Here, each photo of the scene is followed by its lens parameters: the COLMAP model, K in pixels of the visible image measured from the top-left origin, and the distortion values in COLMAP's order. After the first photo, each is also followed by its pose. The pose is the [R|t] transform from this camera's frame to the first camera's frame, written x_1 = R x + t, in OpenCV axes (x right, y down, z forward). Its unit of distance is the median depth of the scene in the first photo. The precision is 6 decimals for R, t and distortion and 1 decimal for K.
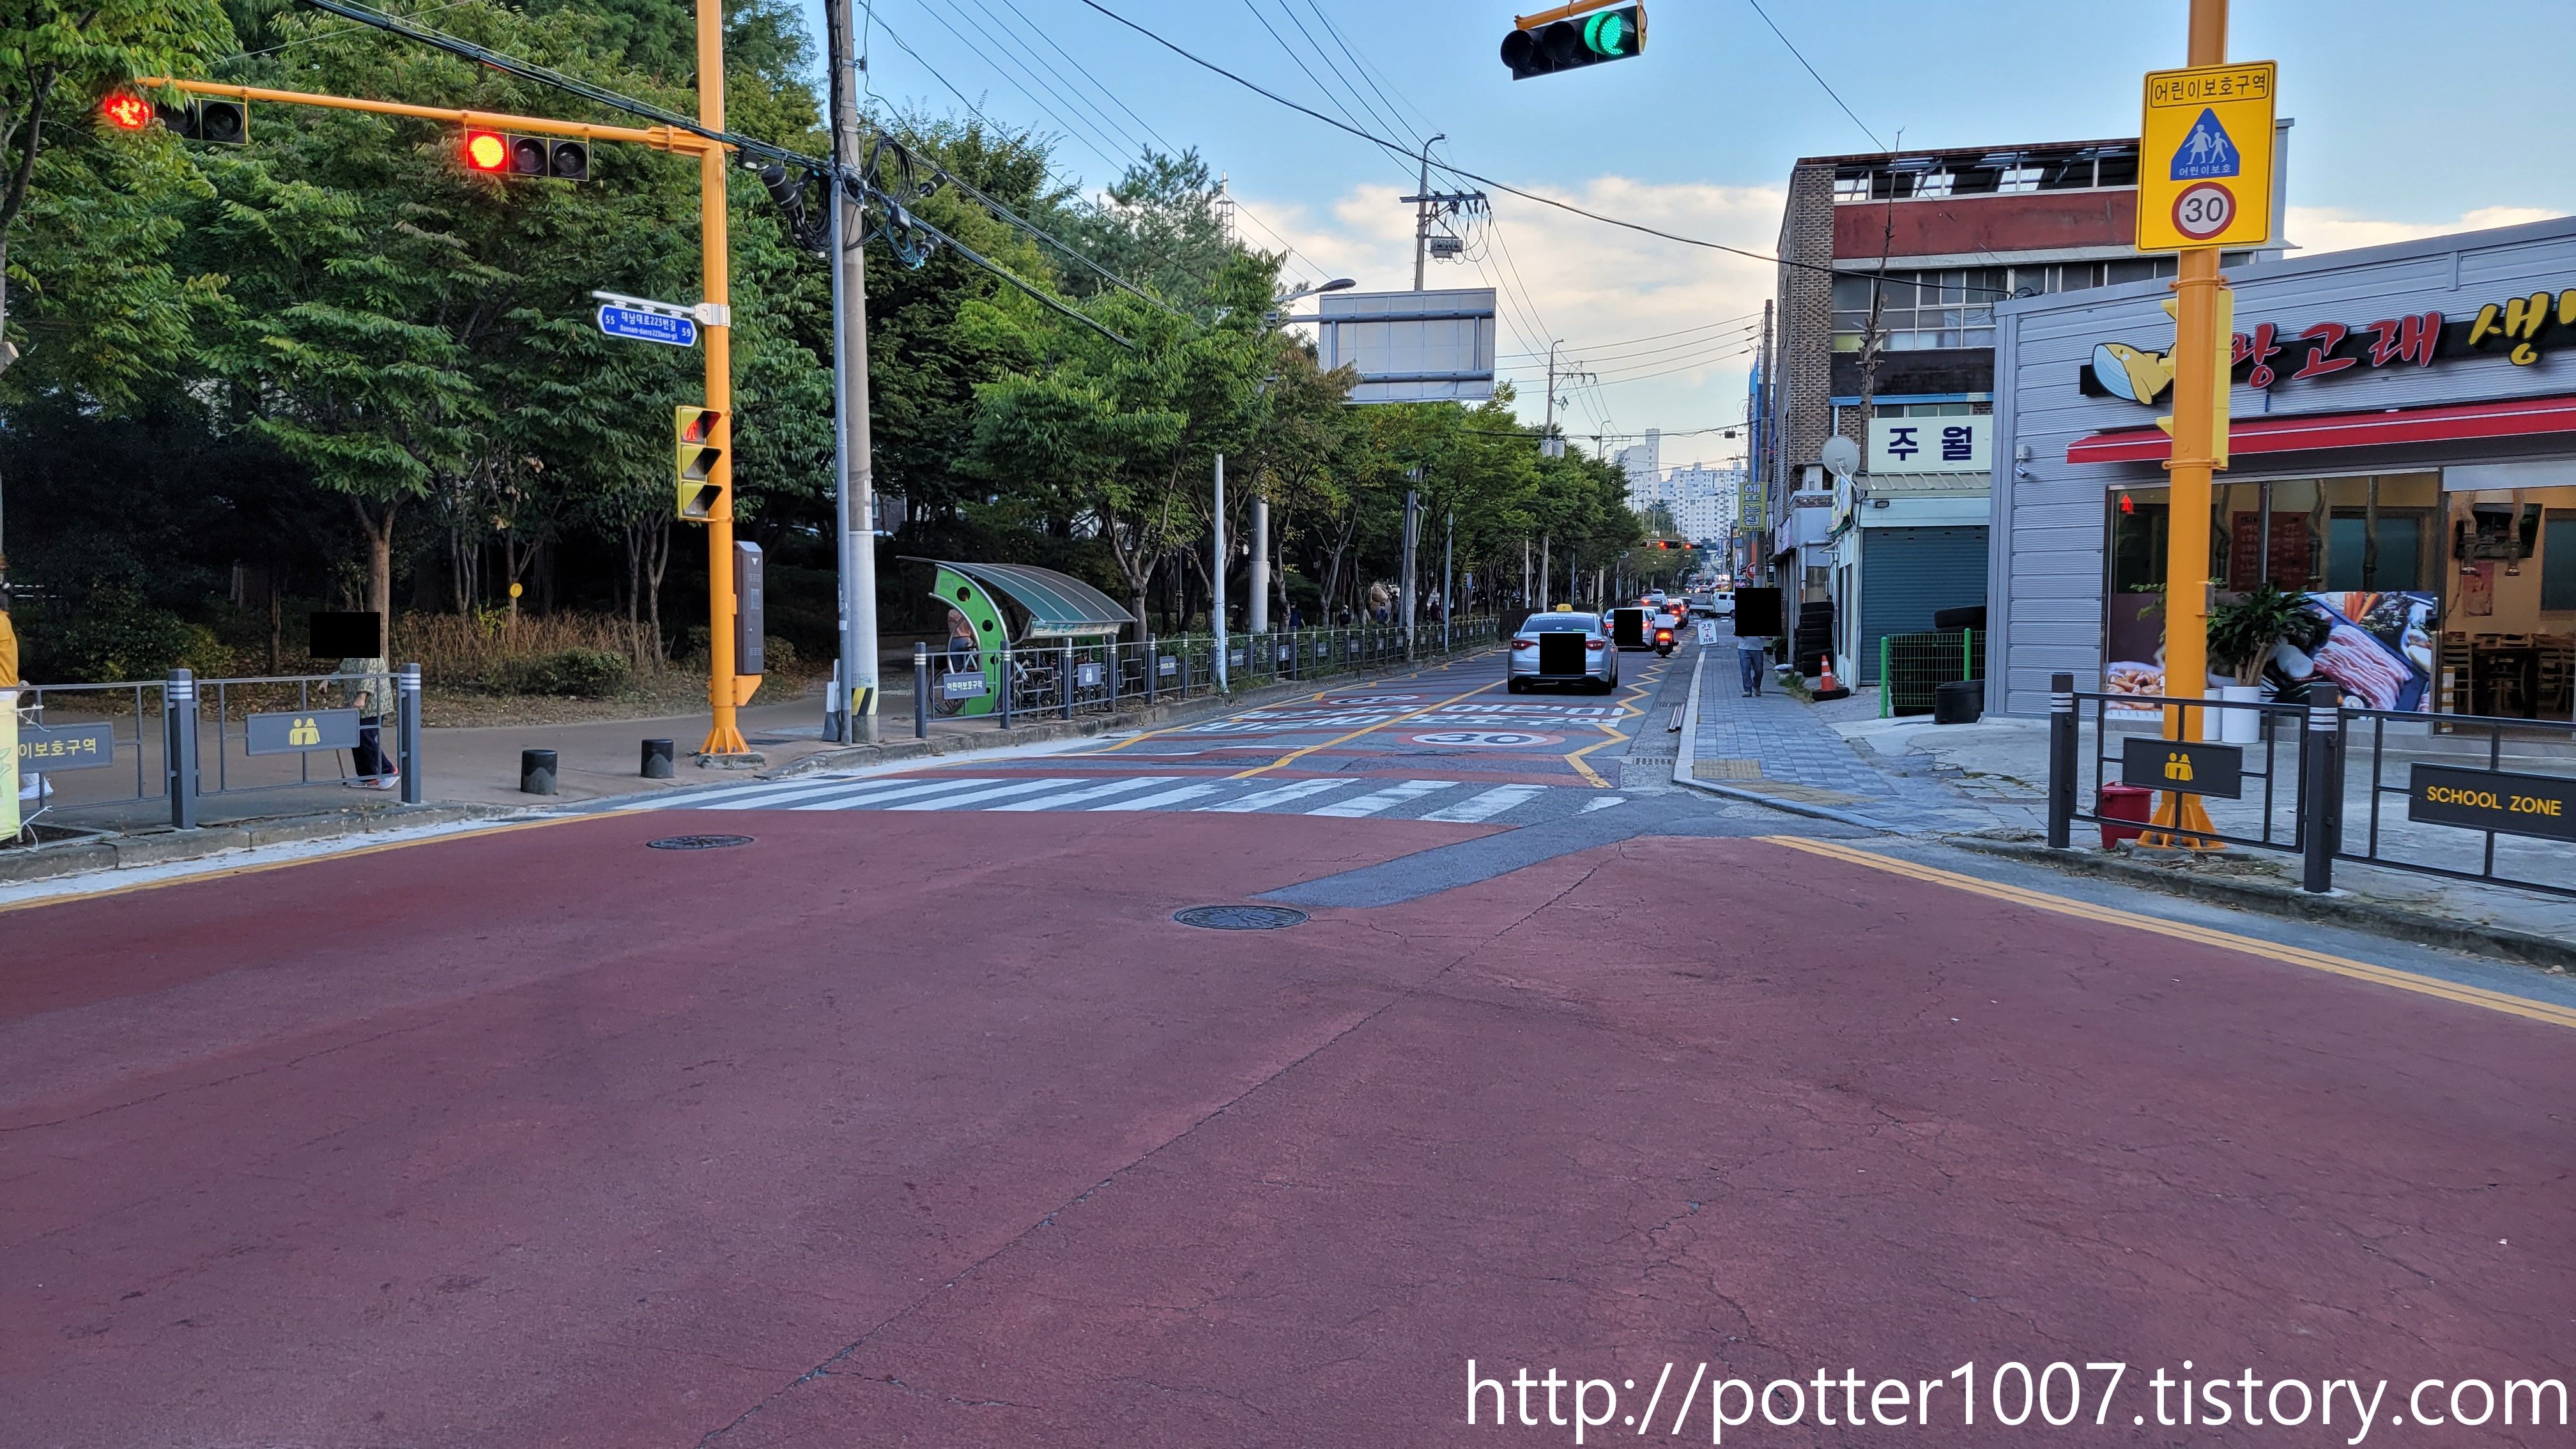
lens RADIAL K [[1967.3, 0, 1279.7], [0, 1967.3, 767.7], [0, 0, 1]] dist [0.006317, 0.000798]
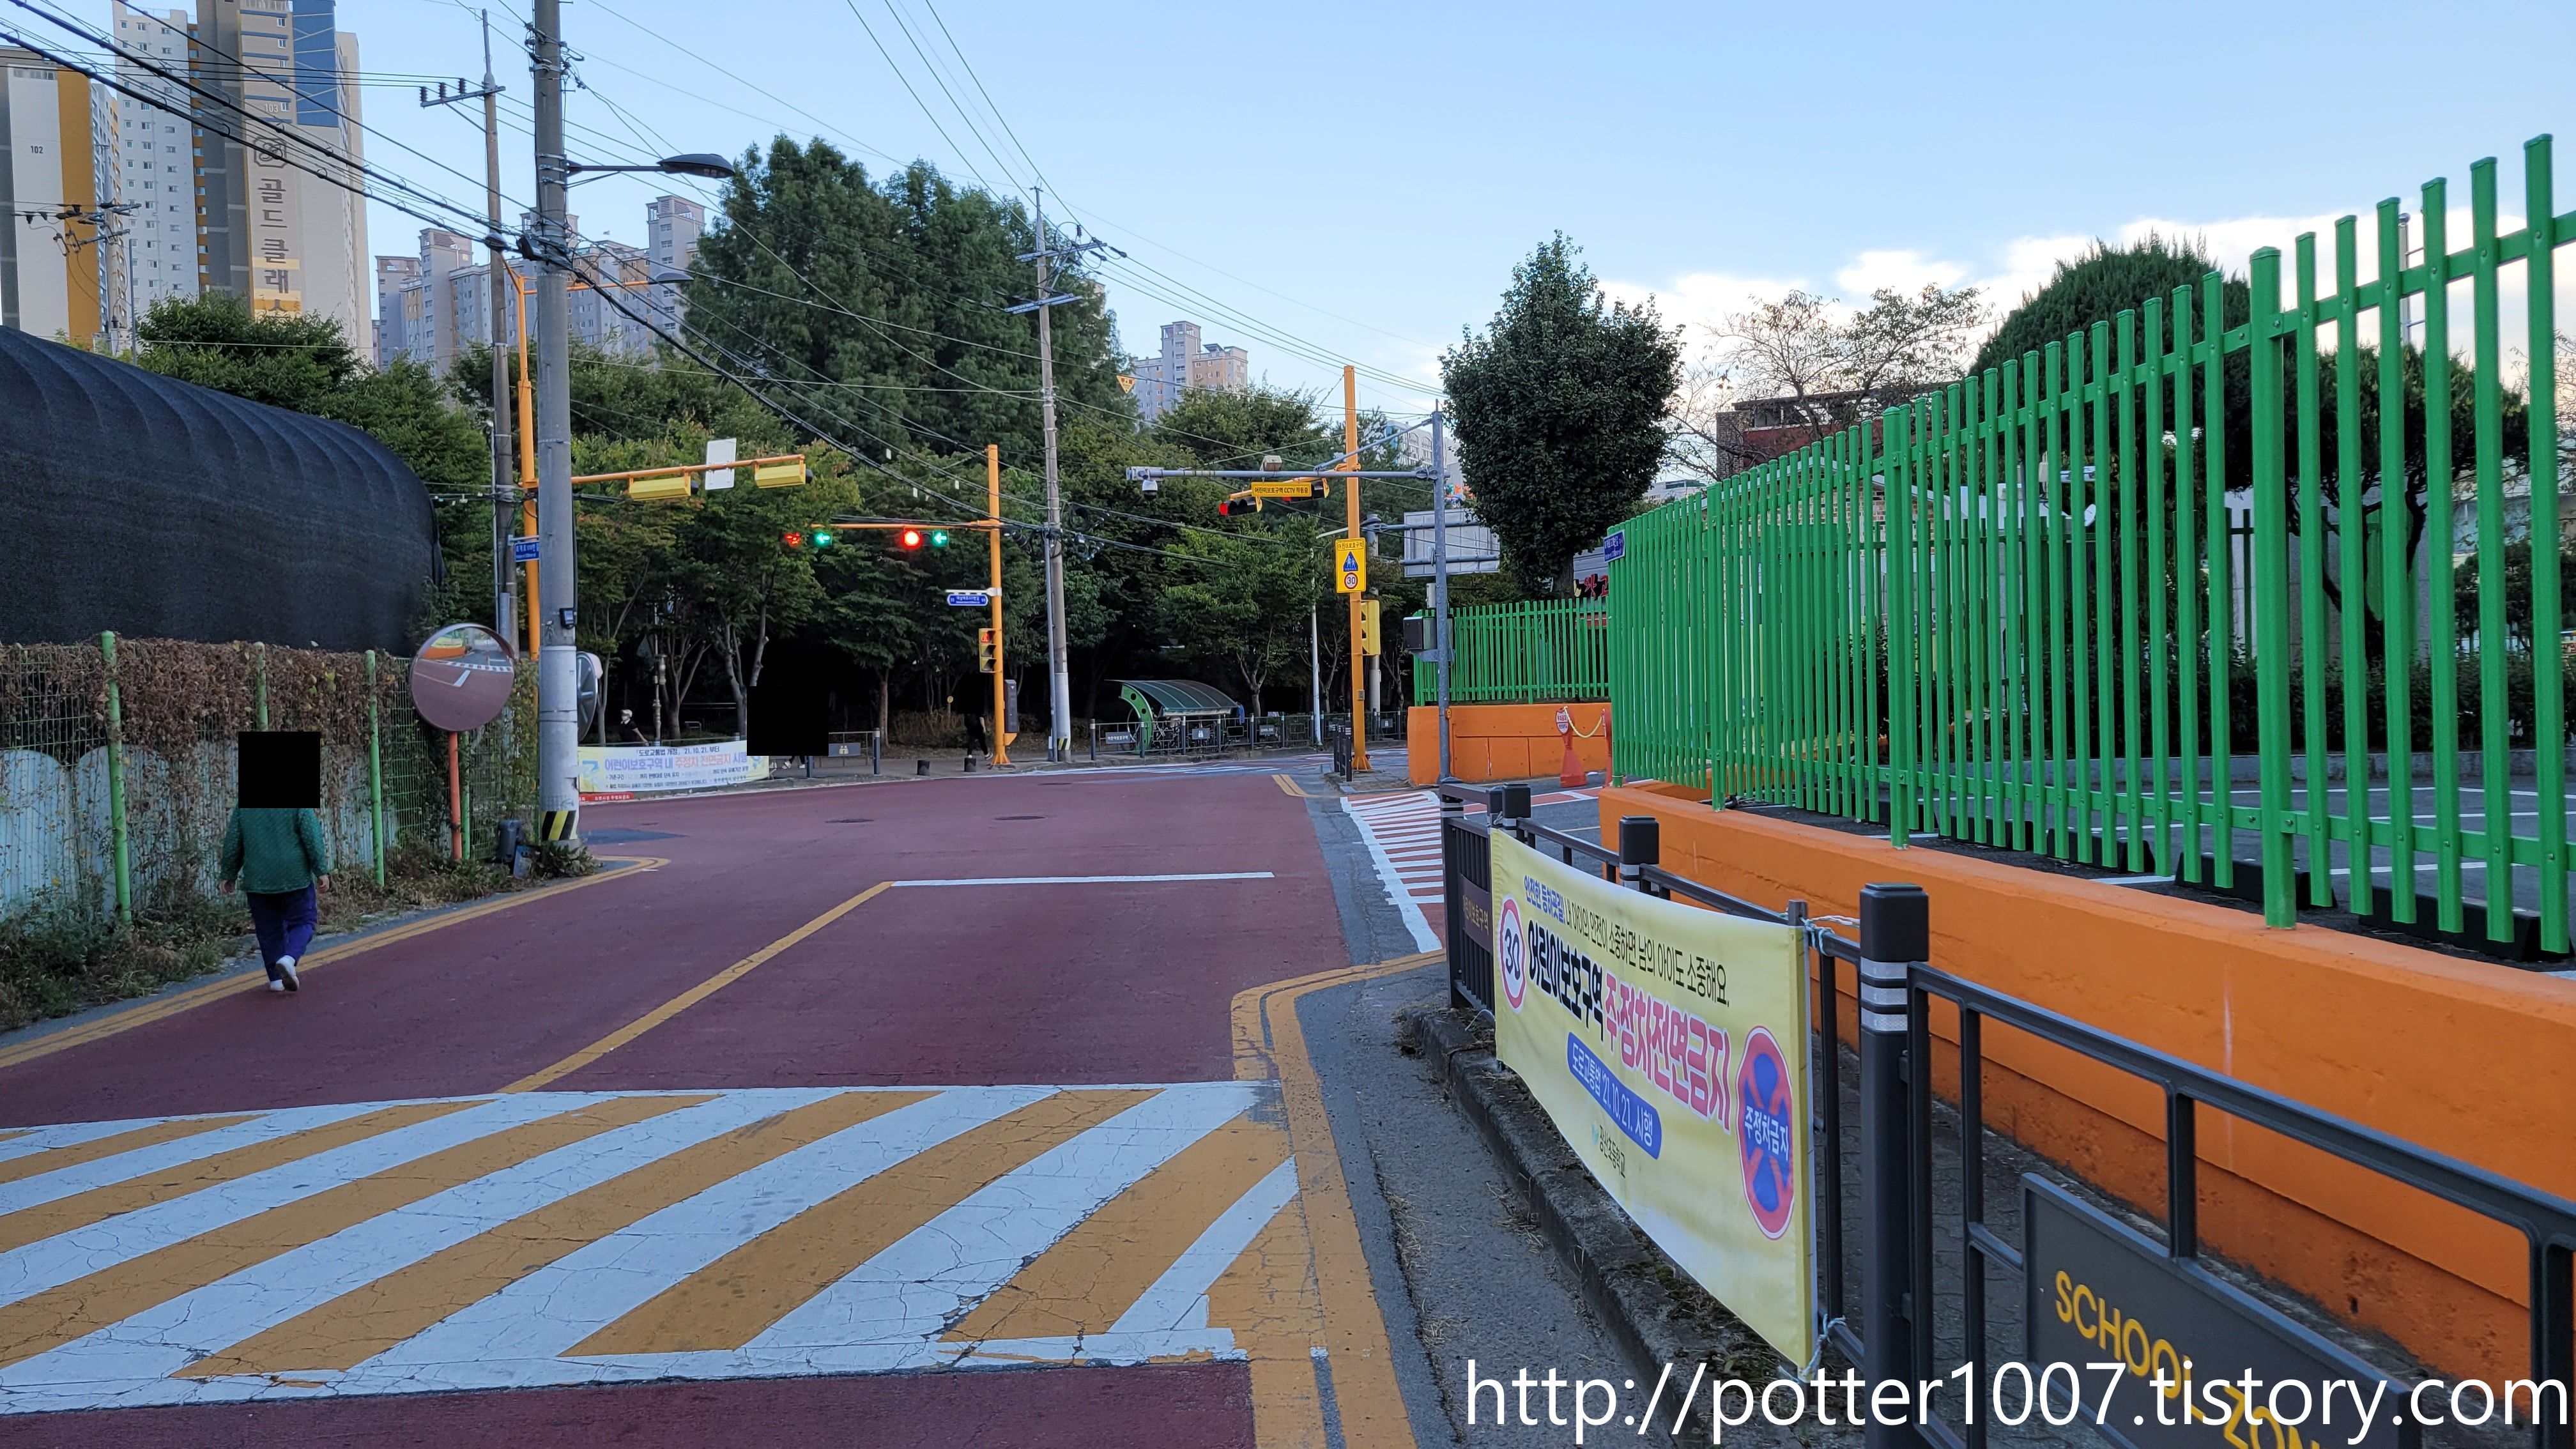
lens RADIAL K [[1967.3, 0, 1279.7], [0, 1967.3, 767.7], [0, 0, 1]] dist [0.006317, 0.000798]
pose [[0.964637, -0.017401, -0.263007, 0.418423], [0.005867, 0.998989, -0.044574, 0.064372], [0.263516, 0.041455, 0.963764, -0.769157]]
